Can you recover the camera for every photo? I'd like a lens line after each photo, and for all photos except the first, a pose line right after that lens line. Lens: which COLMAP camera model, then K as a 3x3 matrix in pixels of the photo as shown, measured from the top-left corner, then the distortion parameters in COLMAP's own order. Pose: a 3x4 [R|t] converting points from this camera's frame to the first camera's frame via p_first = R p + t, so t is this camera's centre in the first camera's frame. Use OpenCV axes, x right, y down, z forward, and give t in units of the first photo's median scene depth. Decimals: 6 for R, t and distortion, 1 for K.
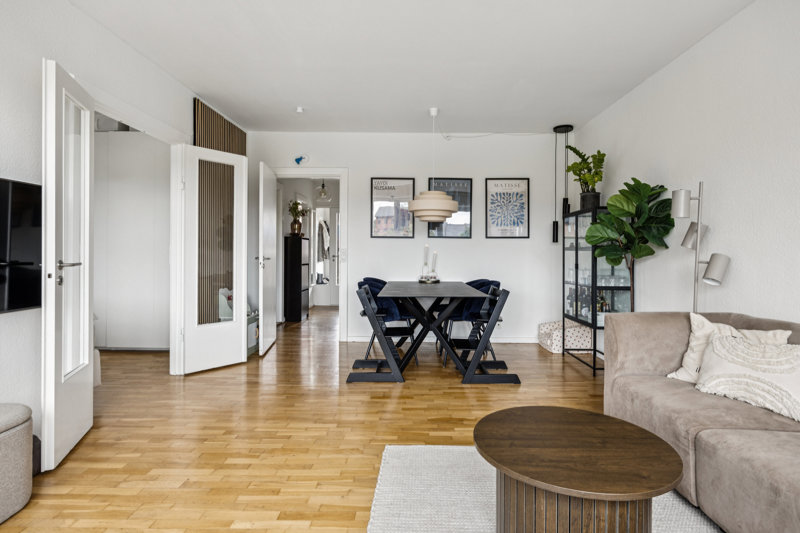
lens RADIAL K [[420.5, 0, 412.1], [0, 420.5, 249.5], [0, 0, 1]] dist [0.000550, -0.000797]
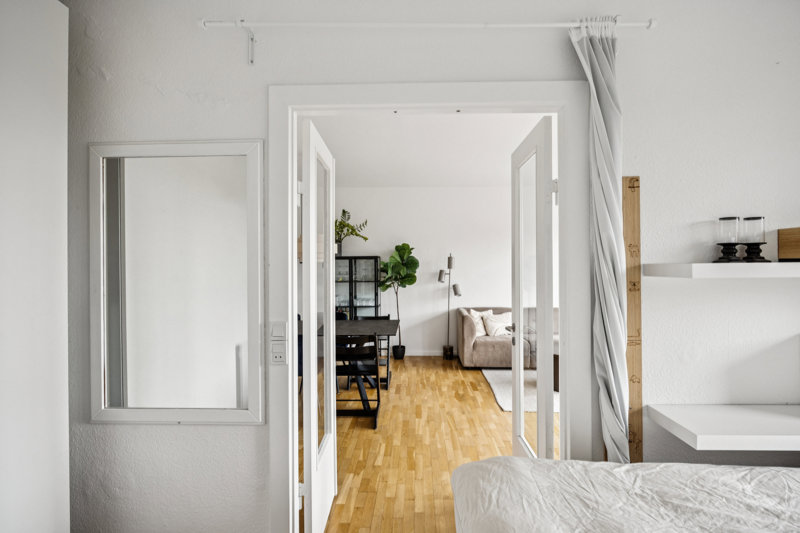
lens RADIAL K [[369.7, 0, 400.0], [0, 369.7, 266.5], [0, 0, 1]] dist [-0.001472, -0.000019]
pose [[0.040513, -0.001555, 0.999178, -0.914613], [0.002635, 0.999995, 0.001449, -0.060476], [-0.999176, 0.002574, 0.040517, 0.812184]]
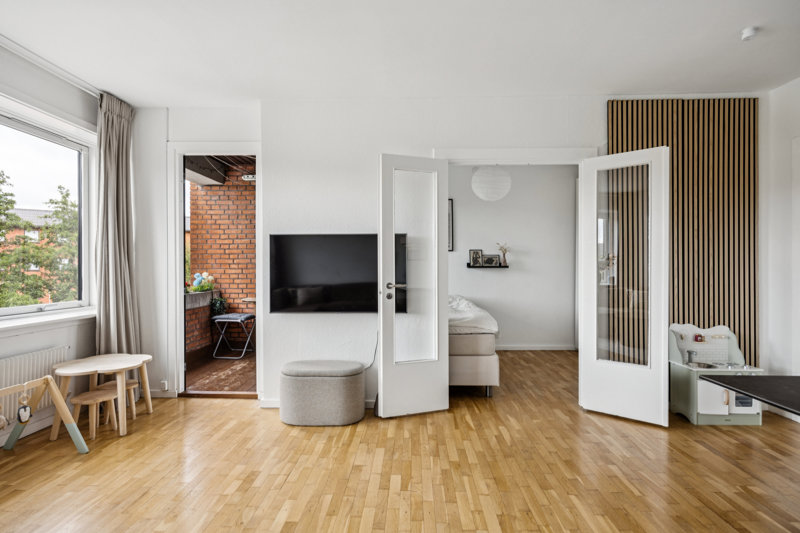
lens RADIAL K [[395.0, 0, 400.0], [0, 395.0, 266.5], [0, 0, 1]] dist [-0.001797, -0.000308]
pose [[-0.020565, -0.013687, -0.999695, 0.314822], [0.006462, 0.999884, -0.013822, -0.004426], [0.999768, -0.006744, -0.020474, 0.583731]]
